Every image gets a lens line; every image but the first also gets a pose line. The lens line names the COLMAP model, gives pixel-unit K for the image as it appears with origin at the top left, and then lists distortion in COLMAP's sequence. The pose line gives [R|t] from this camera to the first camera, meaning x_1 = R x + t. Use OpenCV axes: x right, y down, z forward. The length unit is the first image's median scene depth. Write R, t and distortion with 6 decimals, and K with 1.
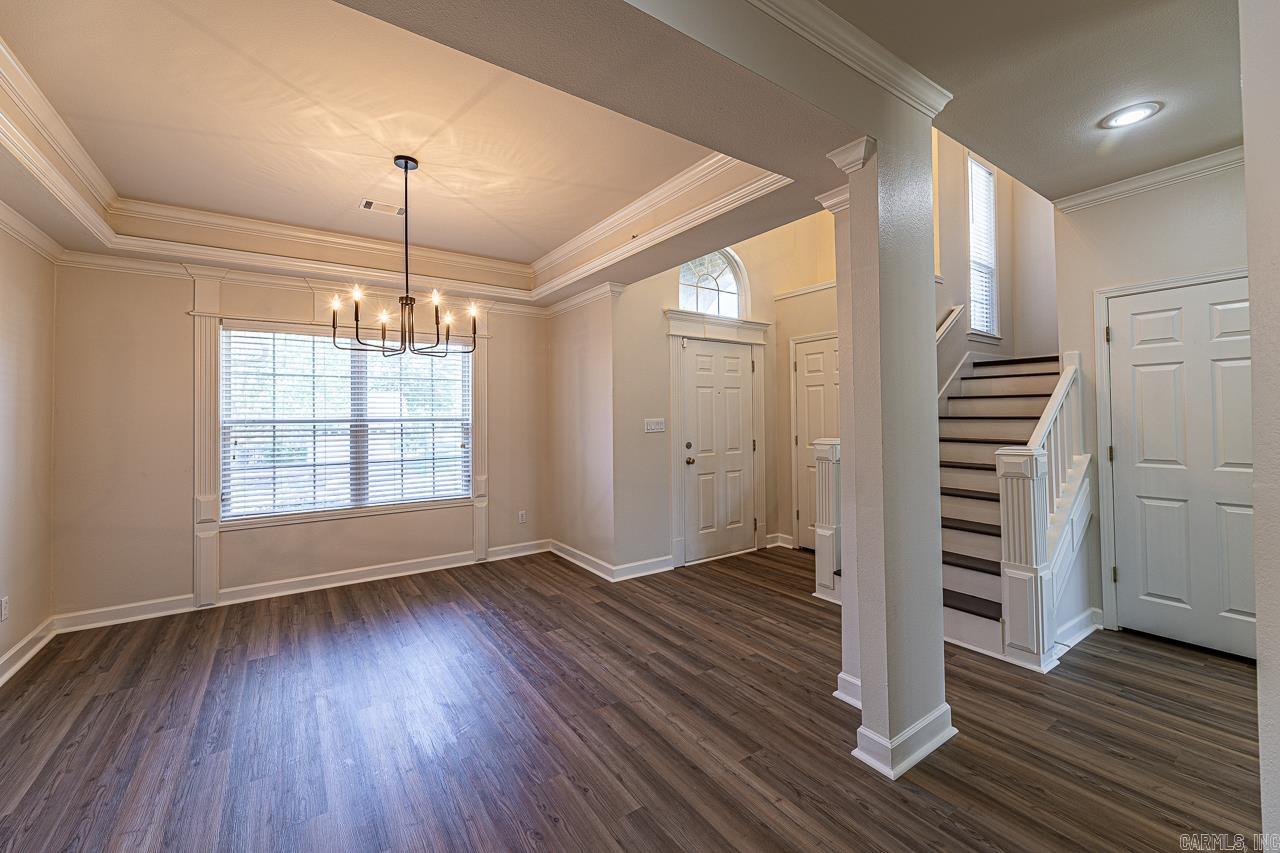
lens RADIAL K [[522.6, 0, 640.0], [0, 522.6, 407.3], [0, 0, 1]] dist [-0.001847, -0.000345]
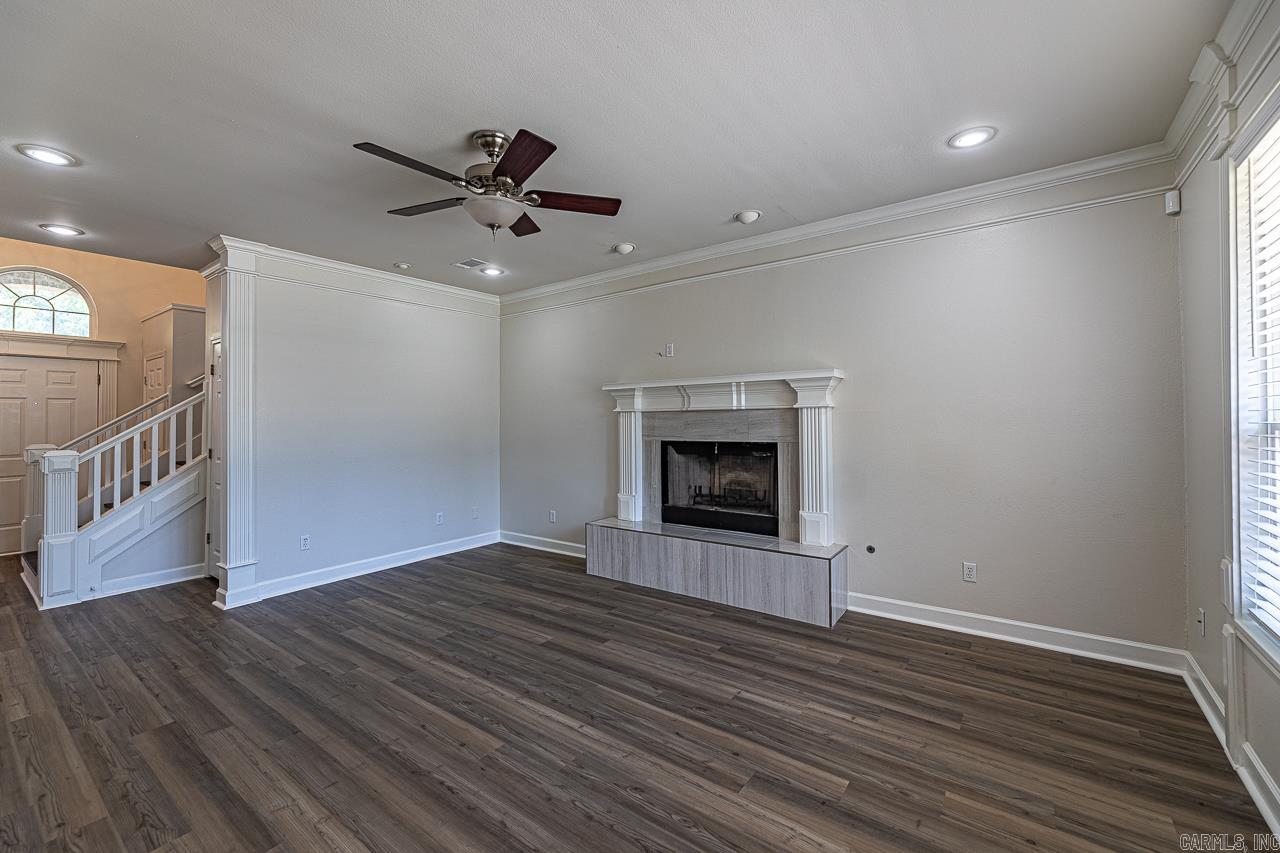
lens RADIAL K [[522.6, 0, 646.0], [0, 522.6, 403.2], [0, 0, 1]] dist [-0.001847, -0.000345]
pose [[0.941998, 0.014078, 0.335324, 1.583233], [-0.010107, 0.999857, -0.013585, -0.042340], [-0.335467, 0.009408, 0.942005, -0.769505]]
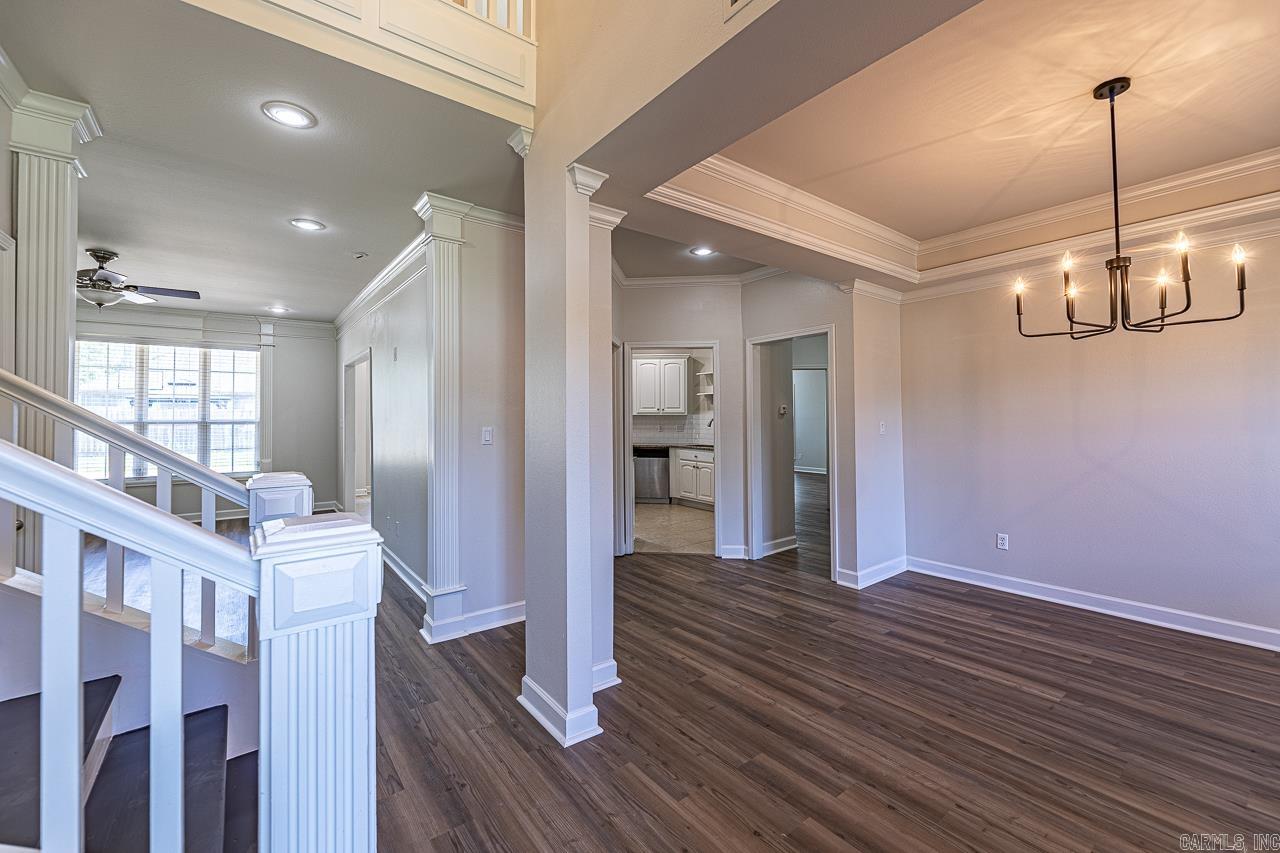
lens RADIAL K [[522.6, 0, 646.1], [0, 522.6, 406.6], [0, 0, 1]] dist [-0.001847, -0.000345]
pose [[-0.997800, 0.017229, -0.064019, 0.277141], [0.019631, 0.999120, -0.037071, 0.021651], [0.063323, -0.038246, -0.997260, 1.548891]]
